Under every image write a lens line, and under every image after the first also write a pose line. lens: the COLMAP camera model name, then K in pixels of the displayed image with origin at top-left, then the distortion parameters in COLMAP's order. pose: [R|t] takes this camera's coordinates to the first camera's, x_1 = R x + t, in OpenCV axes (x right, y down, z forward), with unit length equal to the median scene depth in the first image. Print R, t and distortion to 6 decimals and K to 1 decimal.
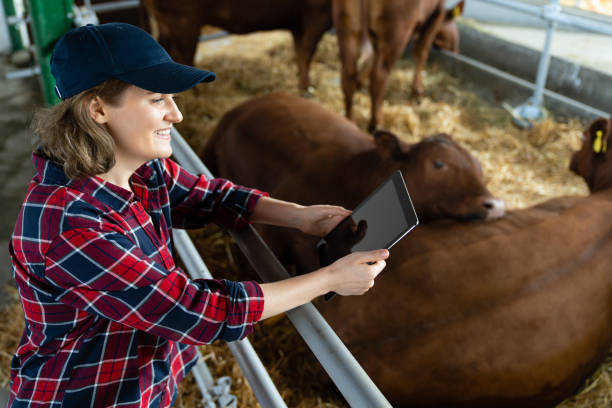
lens RADIAL K [[635.7, 0, 306.0], [0, 635.7, 204.0], [0, 0, 1]] dist [-0.047865, 0.000886]
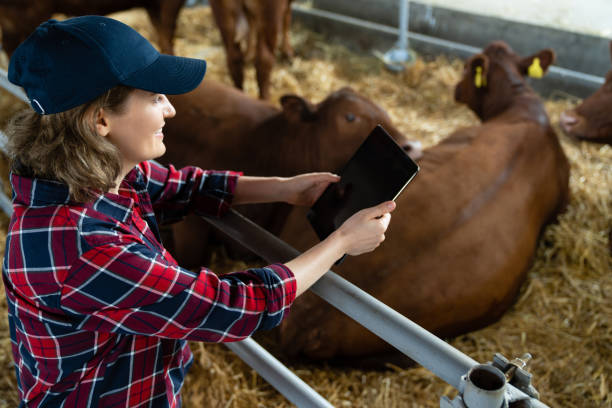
lens RADIAL K [[629.6, 0, 306.0], [0, 629.6, 204.0], [0, 0, 1]] dist [-0.044141, -0.332735]
pose [[0.954369, -0.198424, 0.223176, -0.193169], [0.187207, 0.979783, 0.070562, -0.019653], [-0.232665, -0.025562, 0.972221, 0.053610]]
